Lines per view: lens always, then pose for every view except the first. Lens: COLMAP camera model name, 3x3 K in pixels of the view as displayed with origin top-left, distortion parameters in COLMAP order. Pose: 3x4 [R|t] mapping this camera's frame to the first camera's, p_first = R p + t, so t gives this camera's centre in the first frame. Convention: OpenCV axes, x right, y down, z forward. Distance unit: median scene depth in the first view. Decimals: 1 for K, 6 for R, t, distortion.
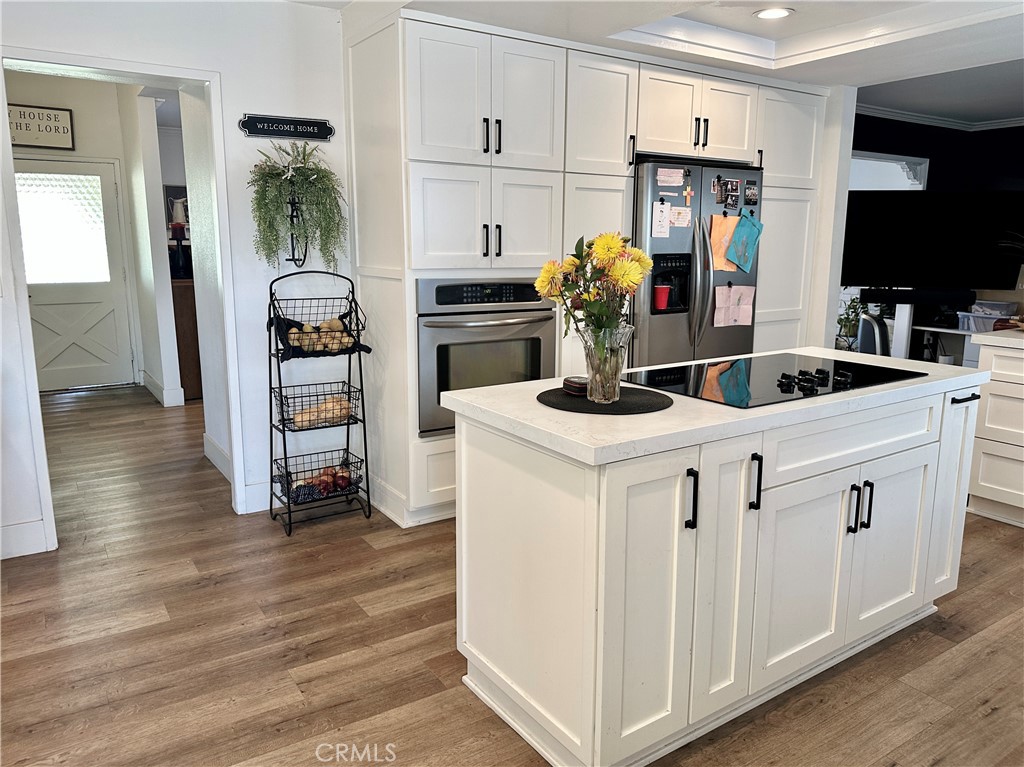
lens RADIAL K [[723.8, 0, 514.7], [0, 723.8, 384.4], [0, 0, 1]] dist [0.068939, -0.113269]
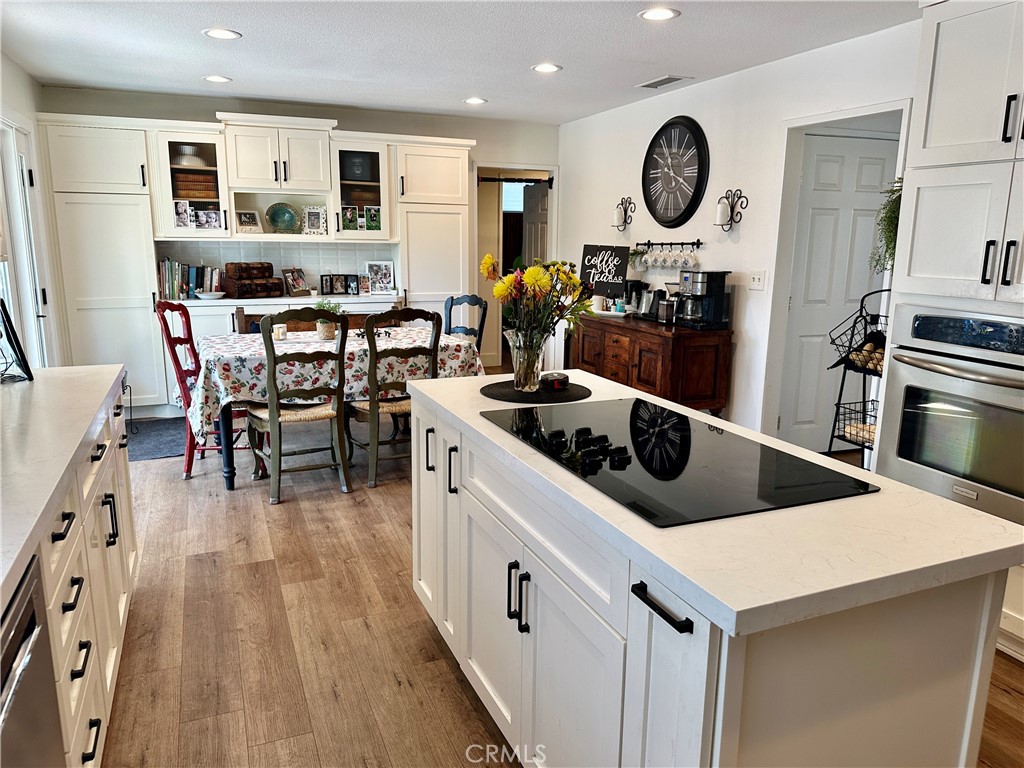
lens RADIAL K [[723.8, 0, 514.7], [0, 723.8, 384.9], [0, 0, 1]] dist [0.068939, -0.113269]
pose [[-0.182778, 0.190536, -0.964514, 0.686173], [-0.203008, 0.952585, 0.226650, -0.134101], [0.961967, 0.237231, -0.135431, 0.599515]]
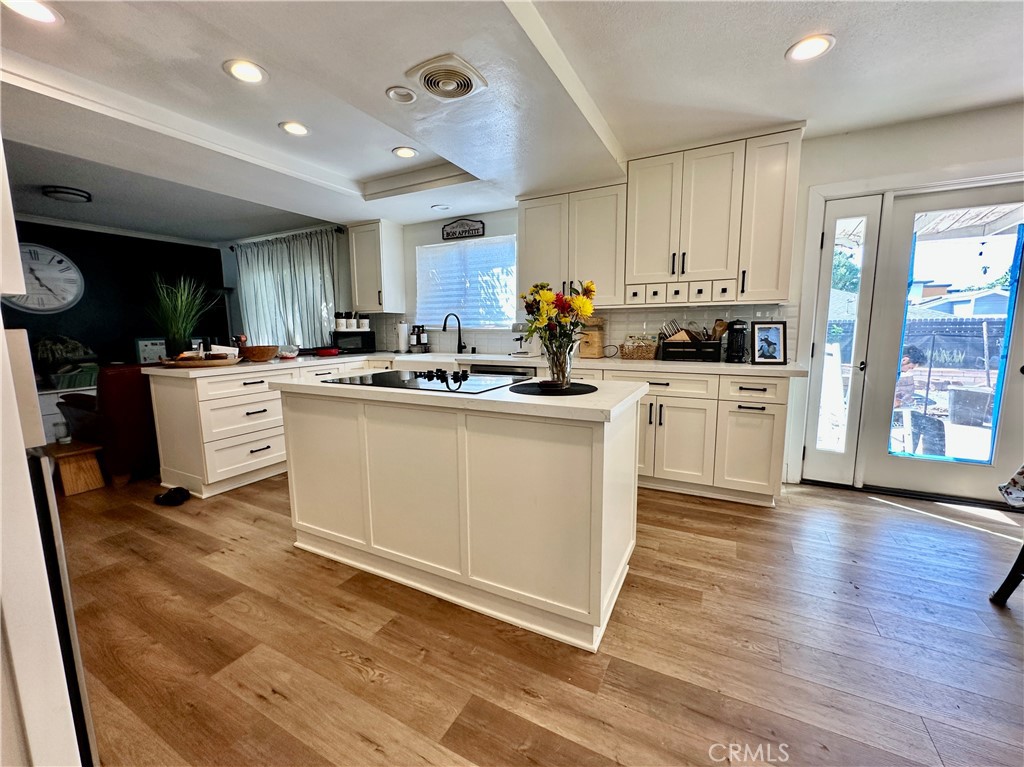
lens RADIAL K [[414.0, 0, 512.0], [0, 414.0, 383.5], [0, 0, 1]] dist [0.000618, 0.000452]
pose [[-0.483182, -0.120016, 0.867255, -0.311791], [0.178193, 0.956346, 0.231623, -0.110780], [-0.857194, 0.266455, -0.440703, 0.776725]]
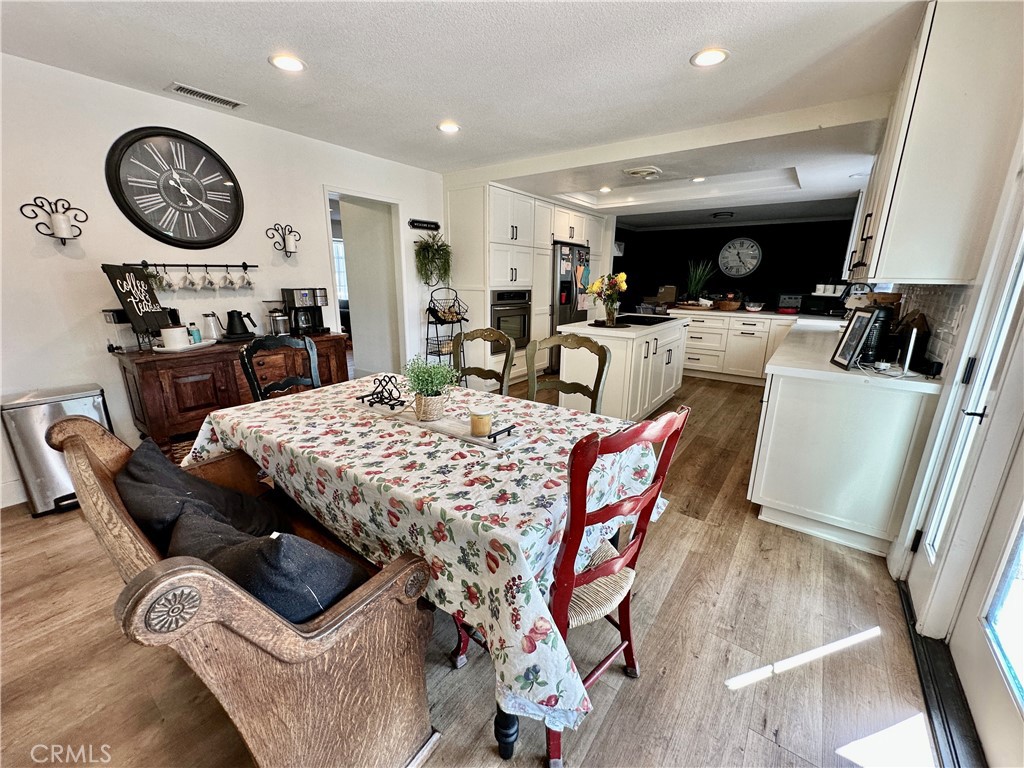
lens RADIAL K [[403.6, 0, 508.9], [0, 403.6, 384.0], [0, 0, 1]] dist [0.000009, 0.000006]
pose [[0.941824, -0.081582, 0.326055, -0.475409], [0.060638, 0.995420, 0.073908, 0.065288], [-0.330591, -0.049837, 0.942457, -0.290544]]
